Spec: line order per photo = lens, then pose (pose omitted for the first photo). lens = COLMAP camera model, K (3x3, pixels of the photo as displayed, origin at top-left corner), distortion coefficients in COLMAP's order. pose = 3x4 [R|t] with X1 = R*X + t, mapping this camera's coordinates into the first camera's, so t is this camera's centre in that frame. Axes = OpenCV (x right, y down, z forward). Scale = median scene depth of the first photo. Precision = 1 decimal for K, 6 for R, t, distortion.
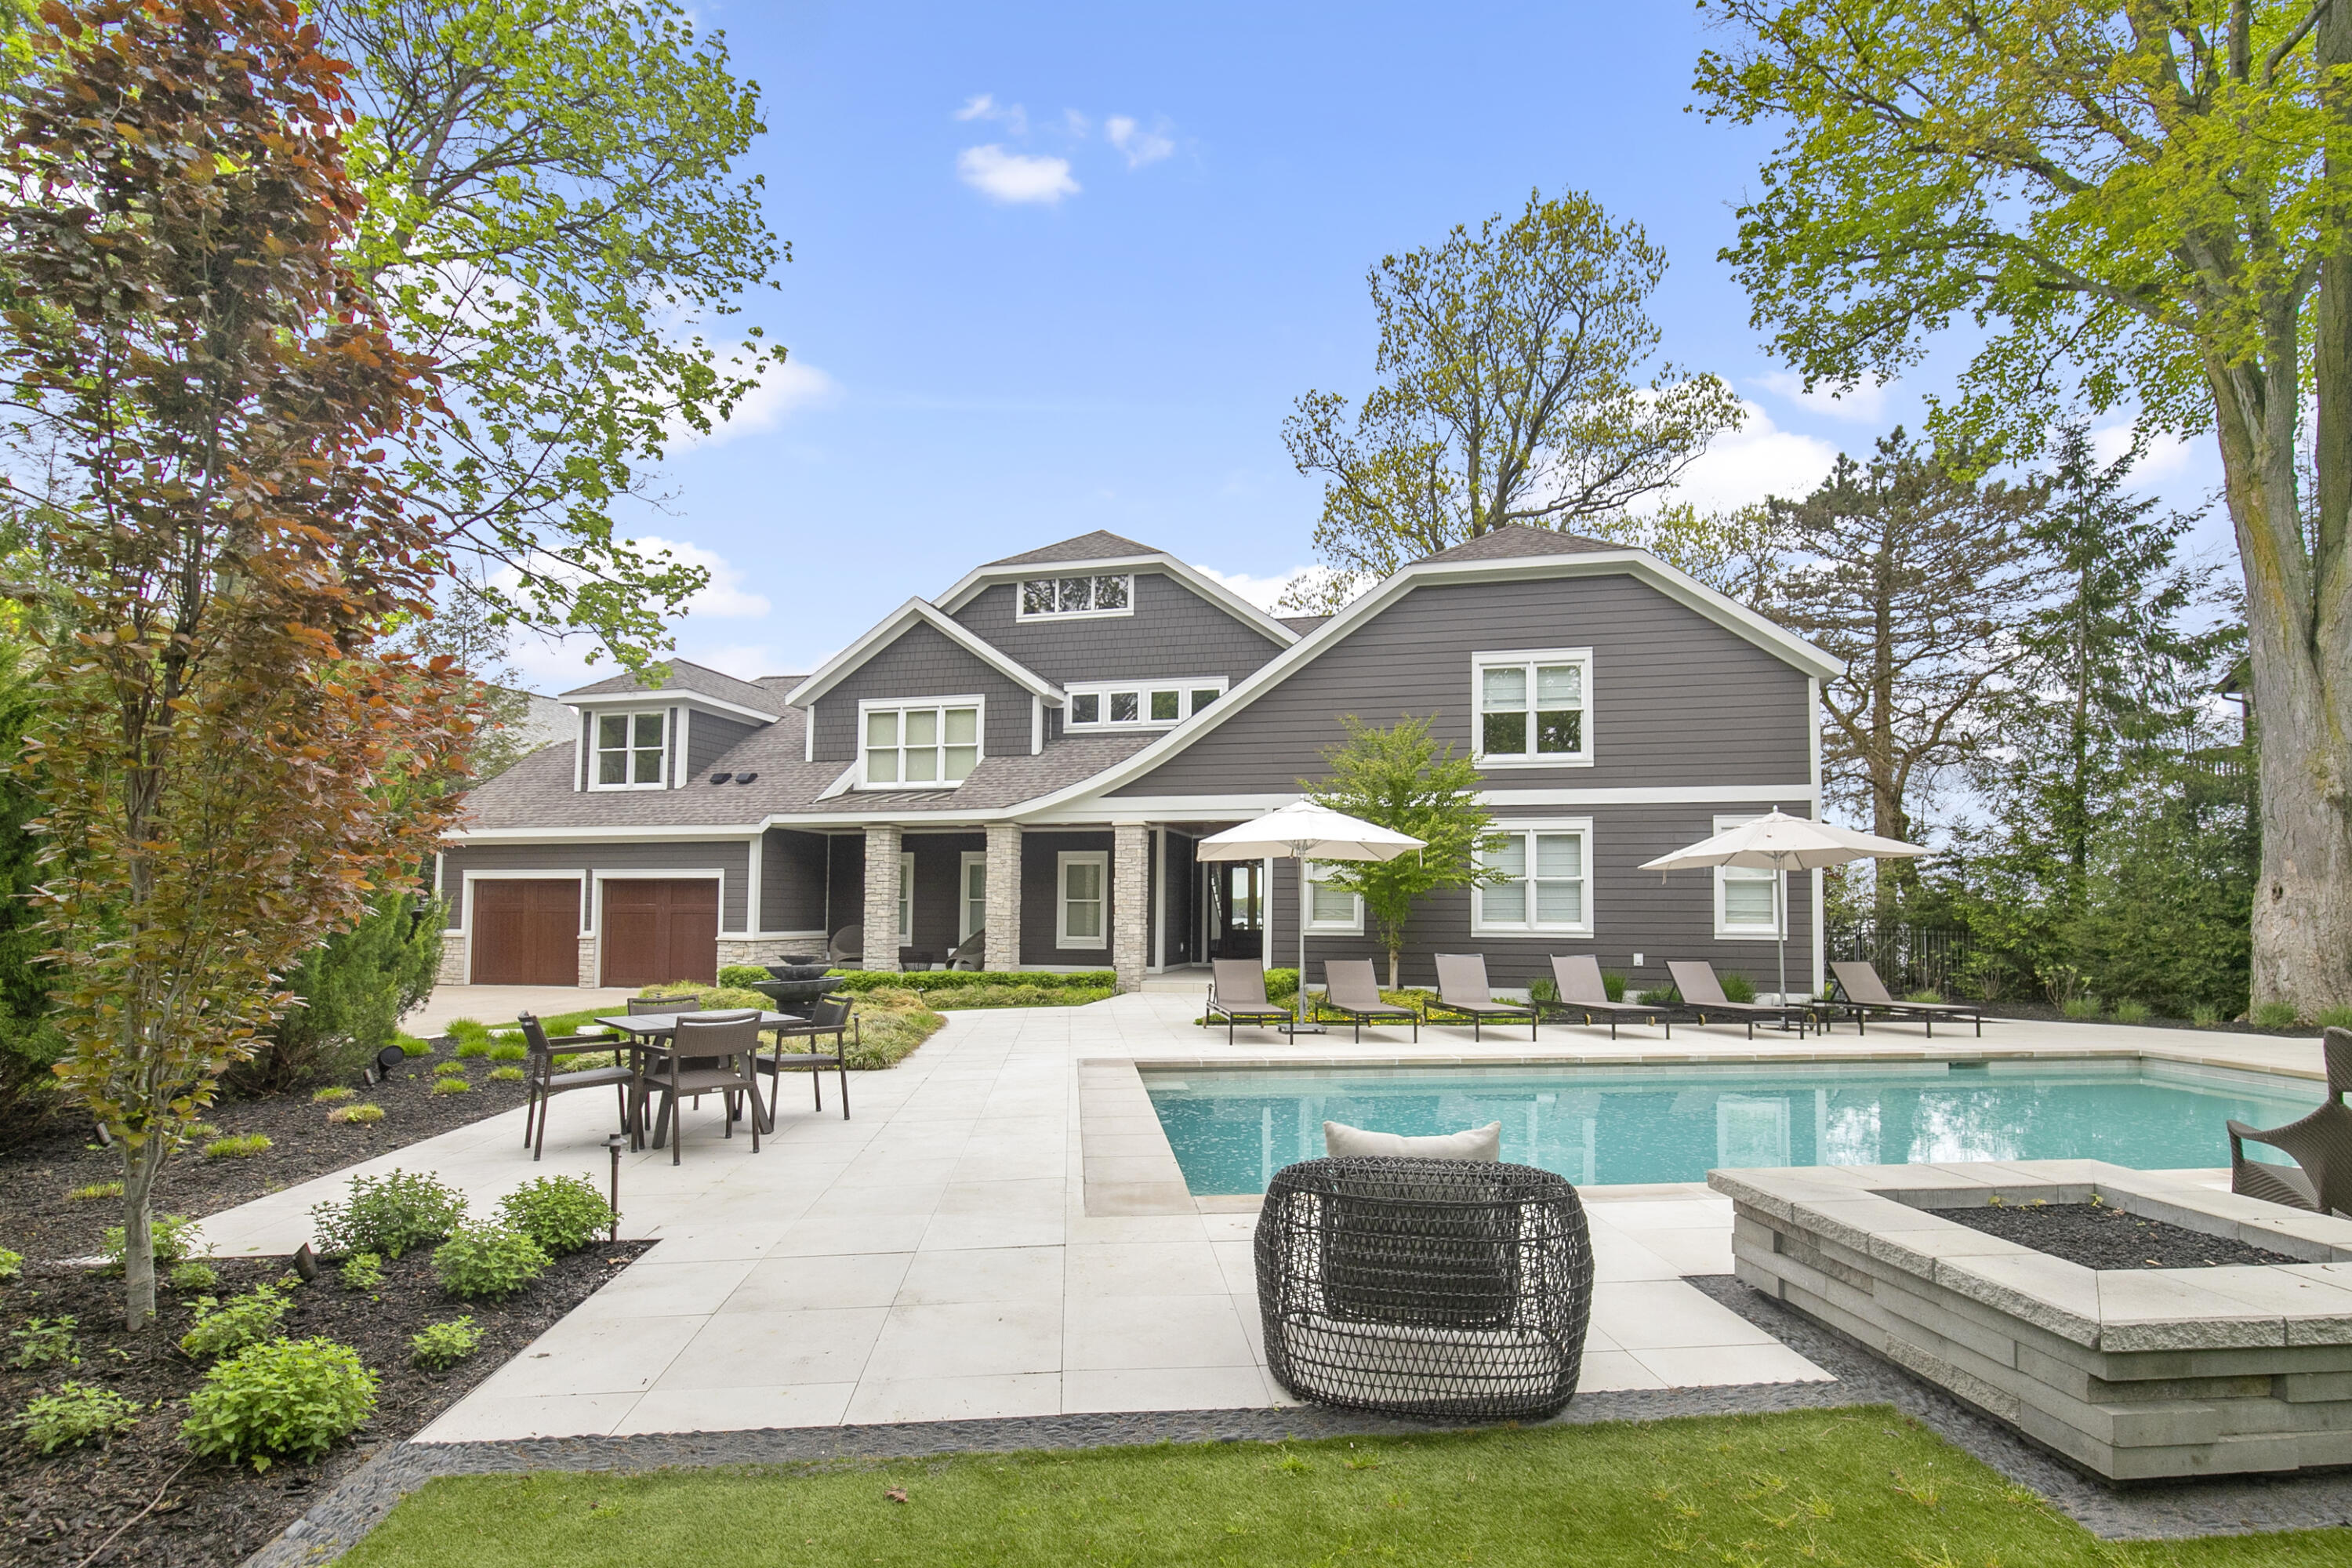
lens RADIAL K [[1079.9, 0, 1180.7], [0, 1079.9, 865.4], [0, 0, 1]] dist [0.000730, 0.000269]
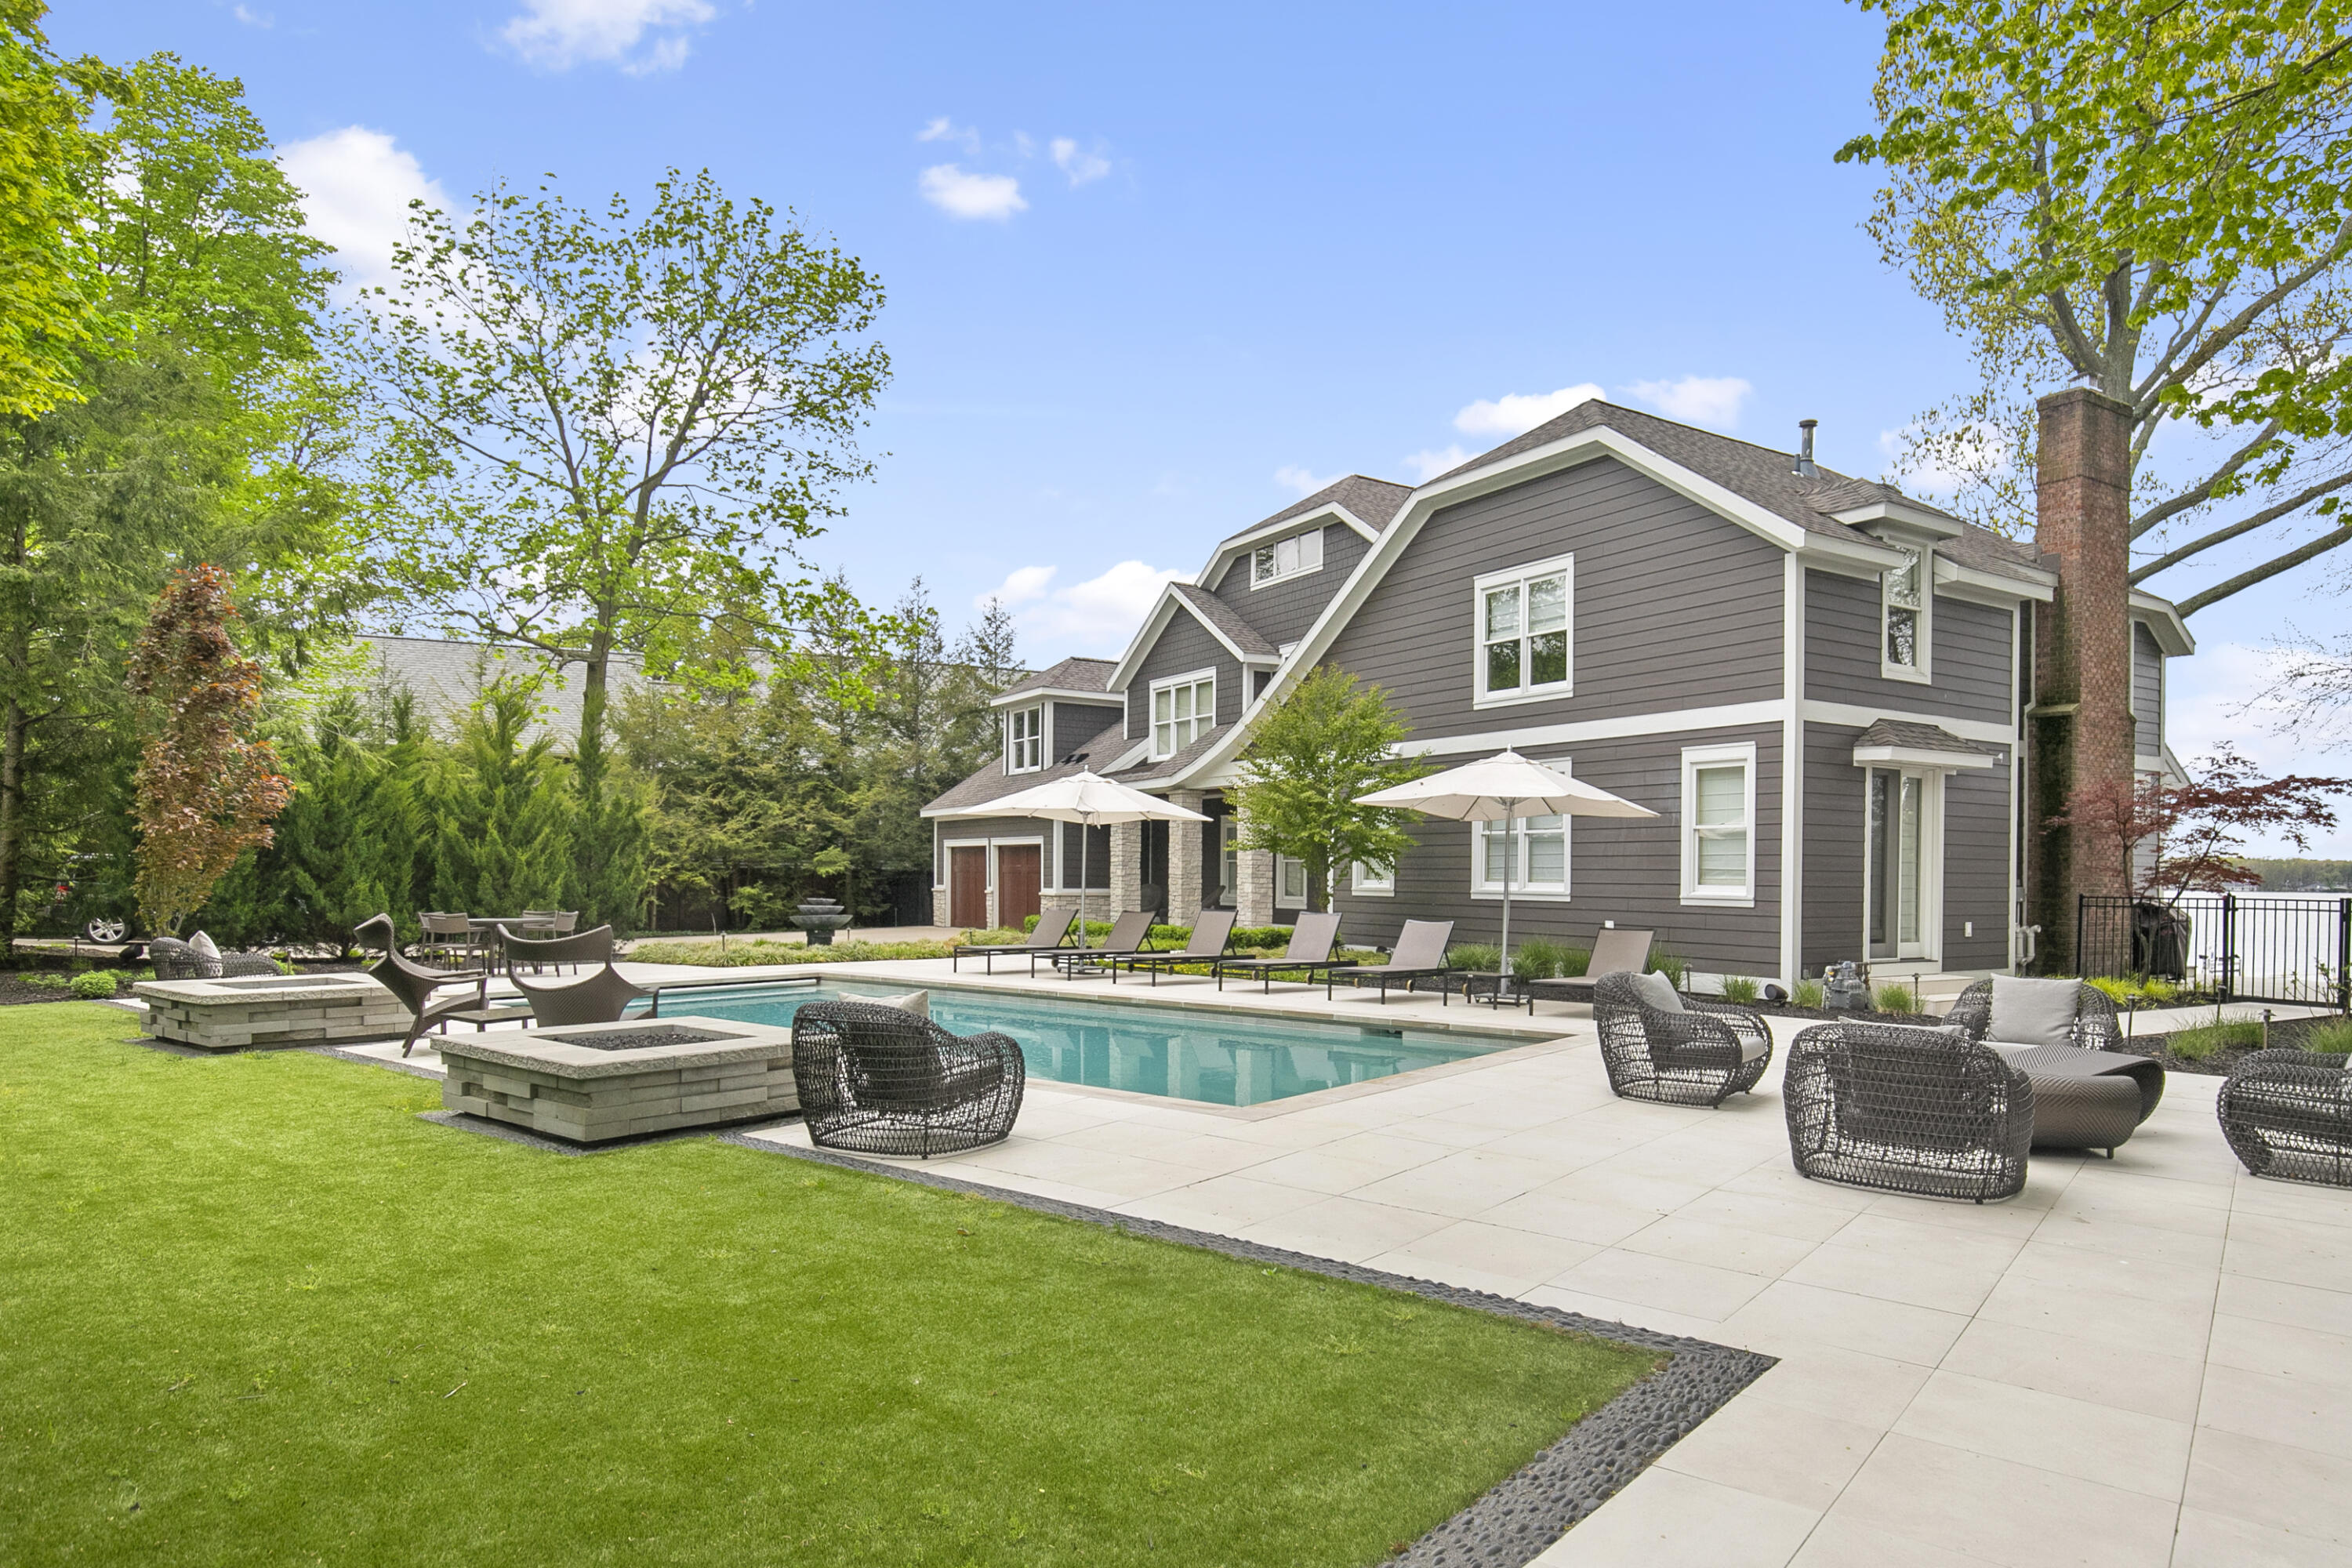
lens RADIAL K [[1374.7, 0, 1178.9], [0, 1374.7, 882.6], [0, 0, 1]] dist [0.000020, 0.000005]
pose [[0.695450, 0.005071, -0.718556, 0.778543], [0.031236, 0.998817, 0.037281, 0.002604], [0.717895, -0.048372, 0.694469, 0.027743]]
